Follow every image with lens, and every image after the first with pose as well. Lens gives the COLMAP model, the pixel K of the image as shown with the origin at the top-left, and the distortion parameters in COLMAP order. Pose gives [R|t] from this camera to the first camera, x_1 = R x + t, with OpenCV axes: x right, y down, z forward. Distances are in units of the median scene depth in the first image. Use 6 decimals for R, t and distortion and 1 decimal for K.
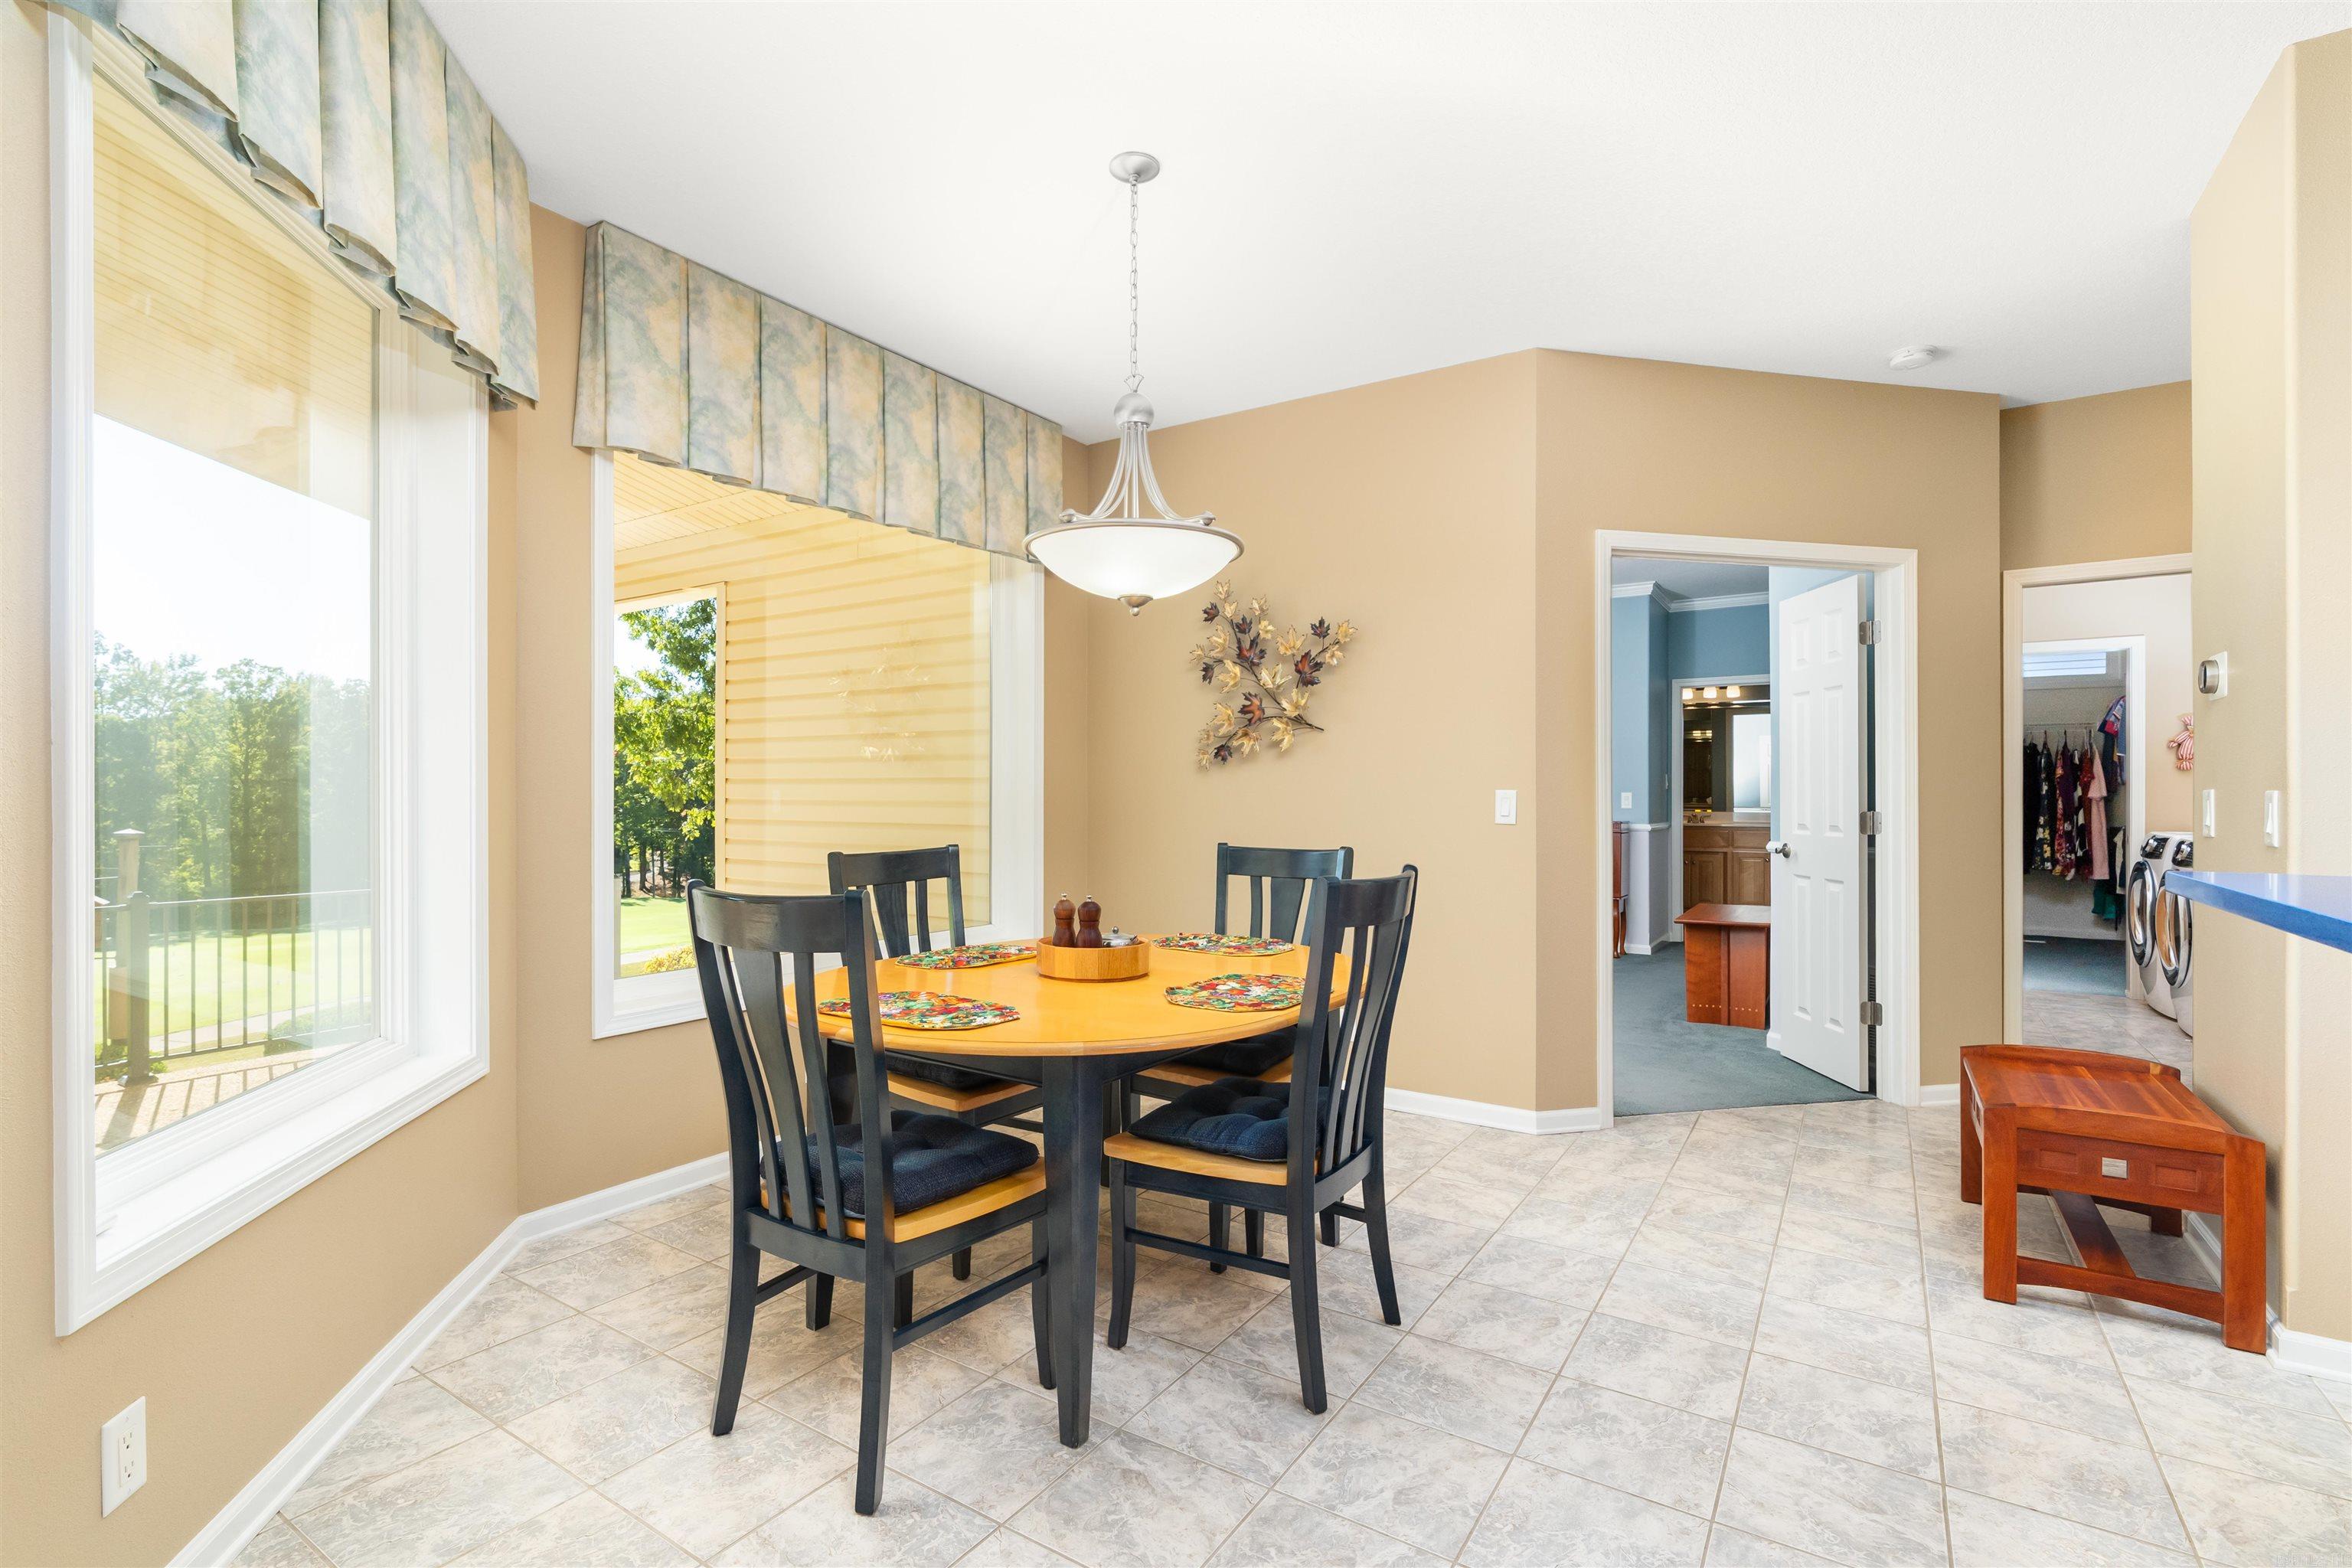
lens RADIAL K [[1080.9, 0, 1168.4], [0, 1080.9, 786.1], [0, 0, 1]] dist [-0.003707, 0.000243]
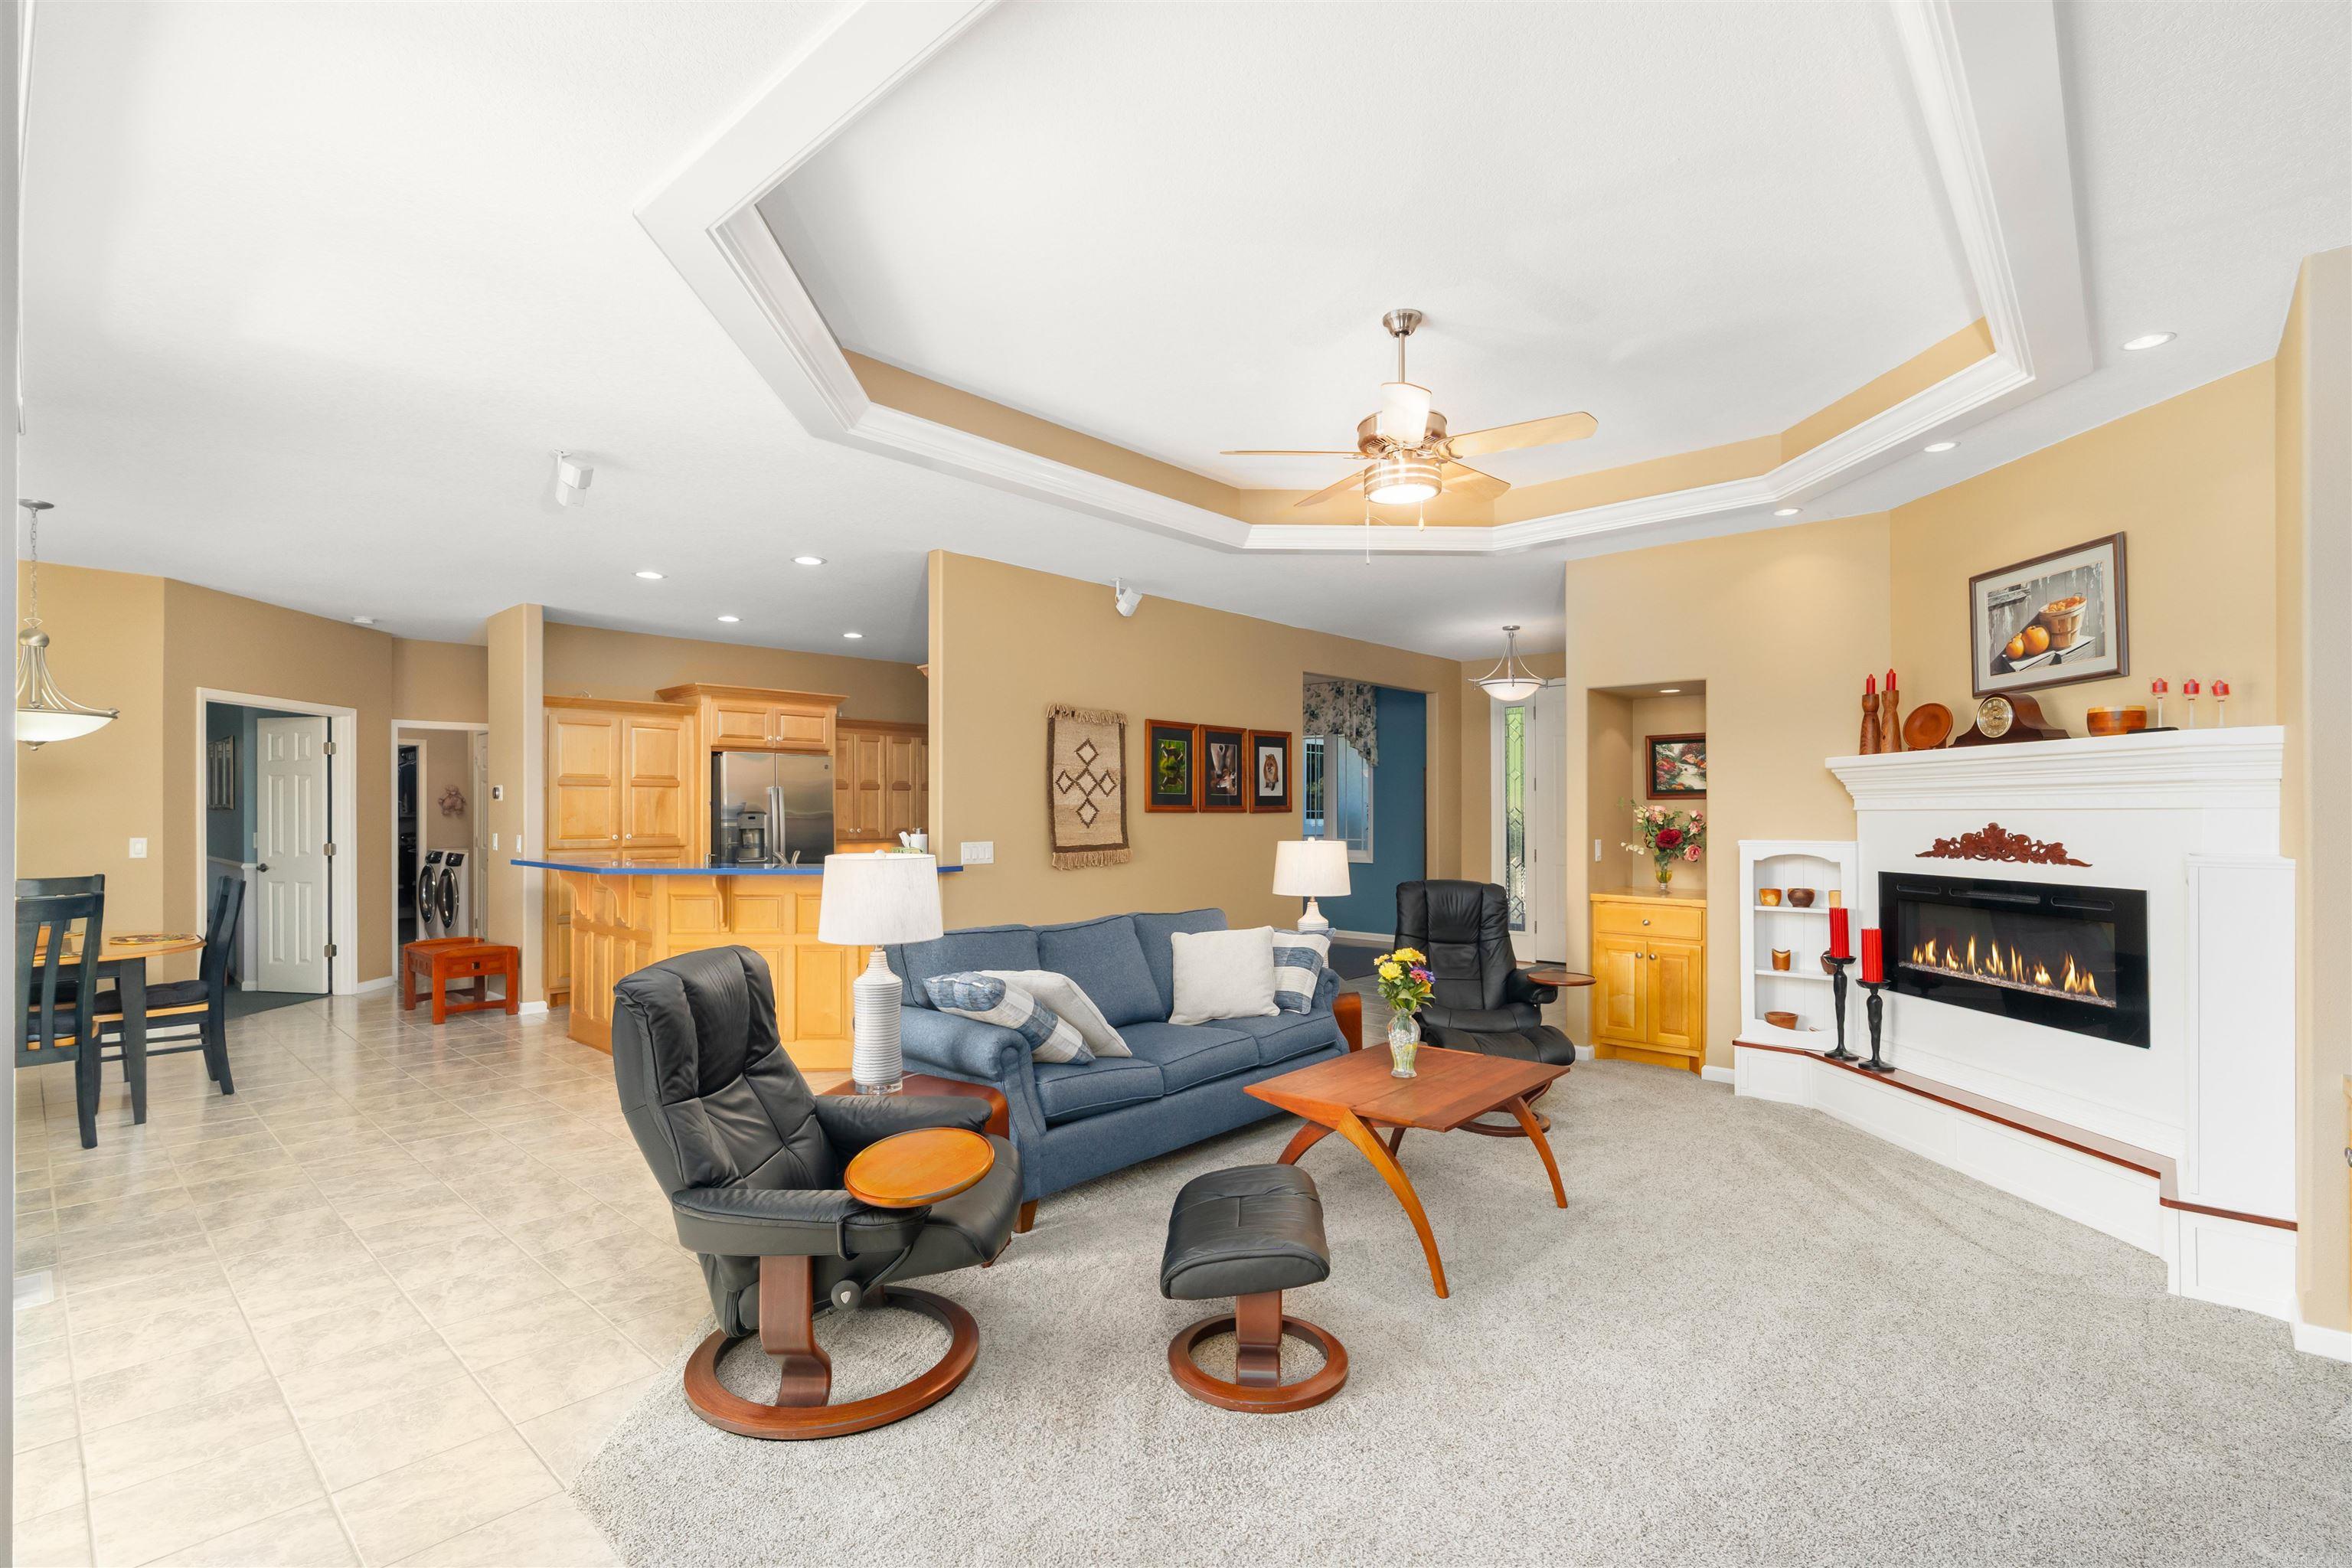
lens RADIAL K [[1067.7, 0, 1169.5], [0, 1067.7, 796.6], [0, 0, 1]] dist [-0.004134, -0.000360]
pose [[0.162800, 0.011232, 0.986595, -1.246585], [-0.003885, 0.999935, -0.010743, -0.058514], [-0.986651, -0.002084, 0.162833, -0.985117]]
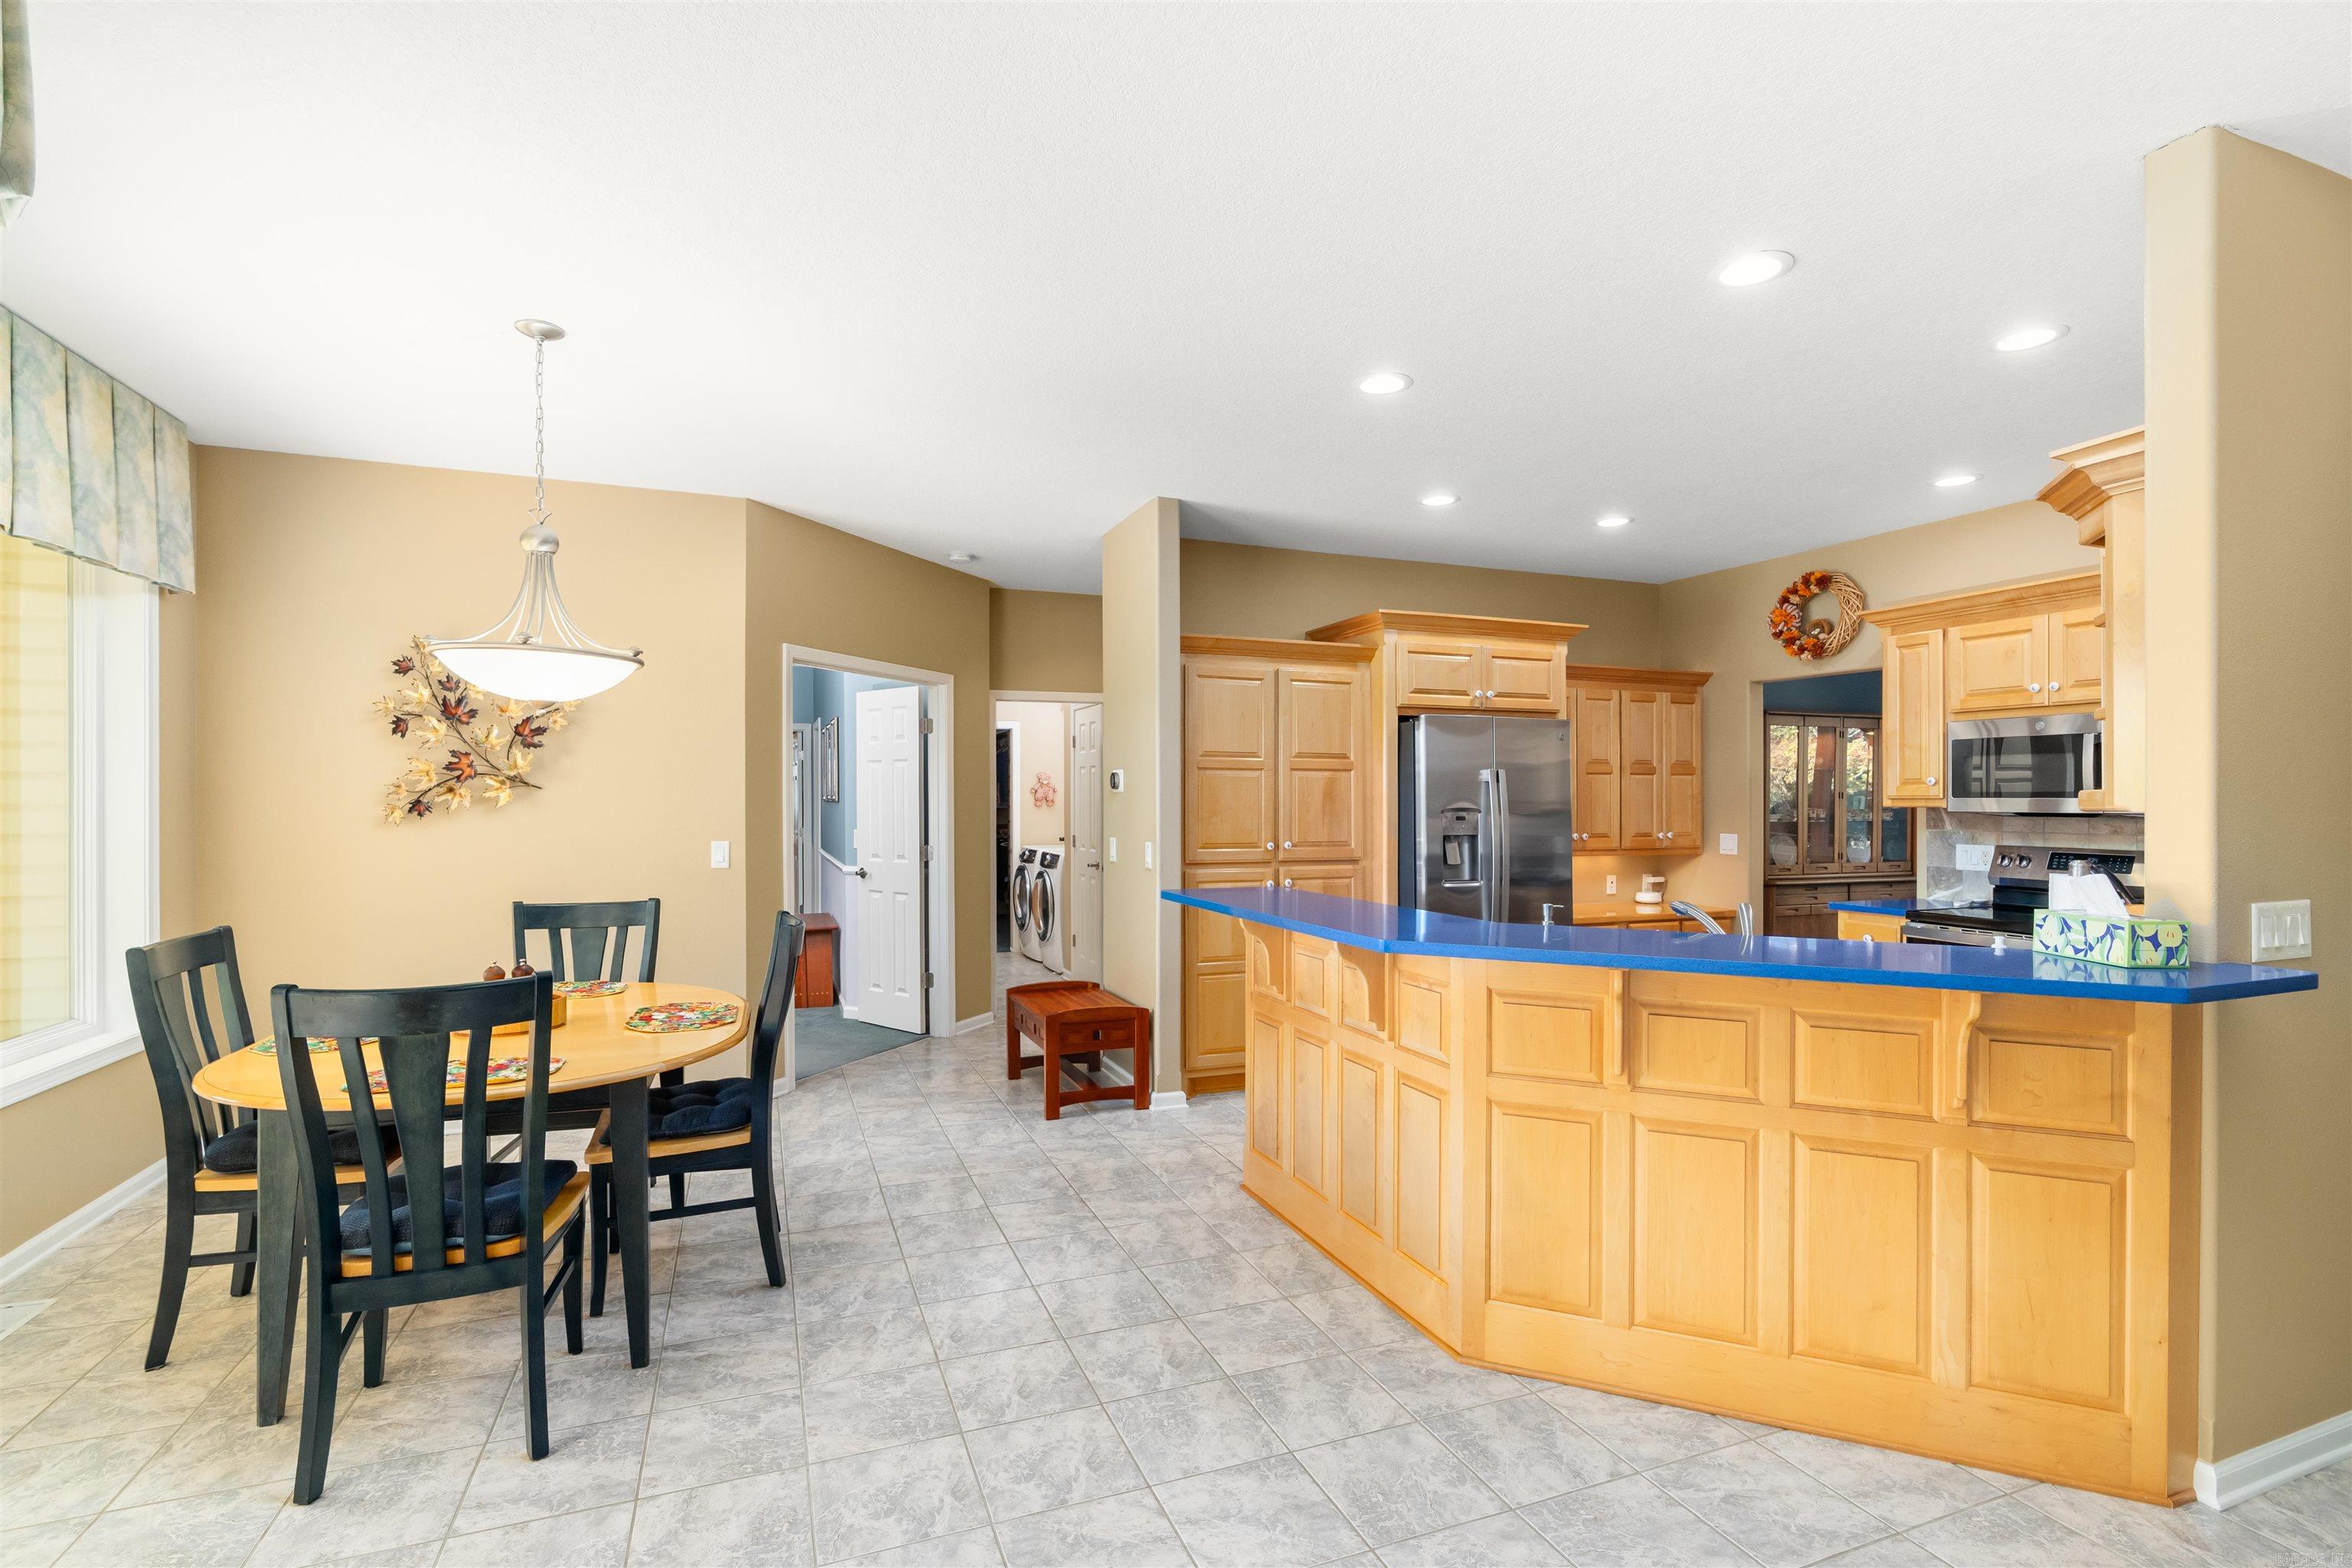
lens RADIAL K [[1080.9, 0, 1168.4], [0, 1080.9, 786.1], [0, 0, 1]] dist [-0.003707, 0.000243]
pose [[0.582947, 0.009337, 0.812456, -0.496653], [-0.004732, 0.999956, -0.008097, -0.064482], [-0.812496, 0.000876, 0.582966, -0.195445]]
